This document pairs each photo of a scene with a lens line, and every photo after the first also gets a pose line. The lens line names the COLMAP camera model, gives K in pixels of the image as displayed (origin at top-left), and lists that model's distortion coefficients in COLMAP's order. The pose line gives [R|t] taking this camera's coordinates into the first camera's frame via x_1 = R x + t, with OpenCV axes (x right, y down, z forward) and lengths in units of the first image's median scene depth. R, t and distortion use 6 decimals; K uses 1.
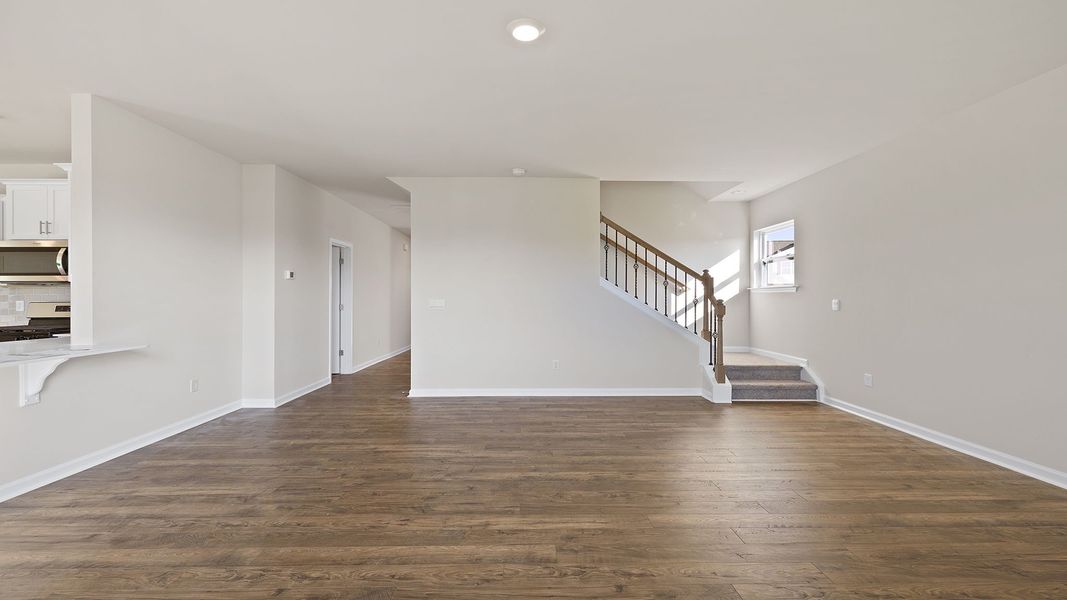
lens RADIAL K [[476.0, 0, 533.6], [0, 476.0, 300.1], [0, 0, 1]] dist [0.001332, 0.000512]
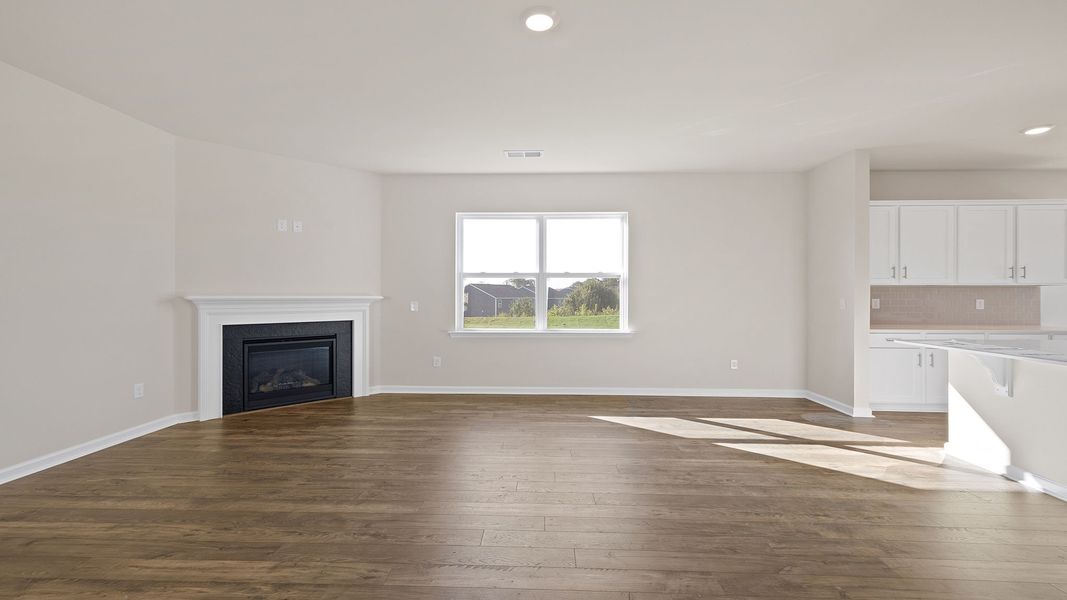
lens RADIAL K [[476.0, 0, 532.0], [0, 476.0, 300.8], [0, 0, 1]] dist [0.001332, 0.000512]
pose [[-0.998897, -0.004225, 0.046758, -0.047461], [-0.003458, 0.999859, 0.016460, -0.009879], [-0.046821, 0.016280, -0.998771, 1.985231]]
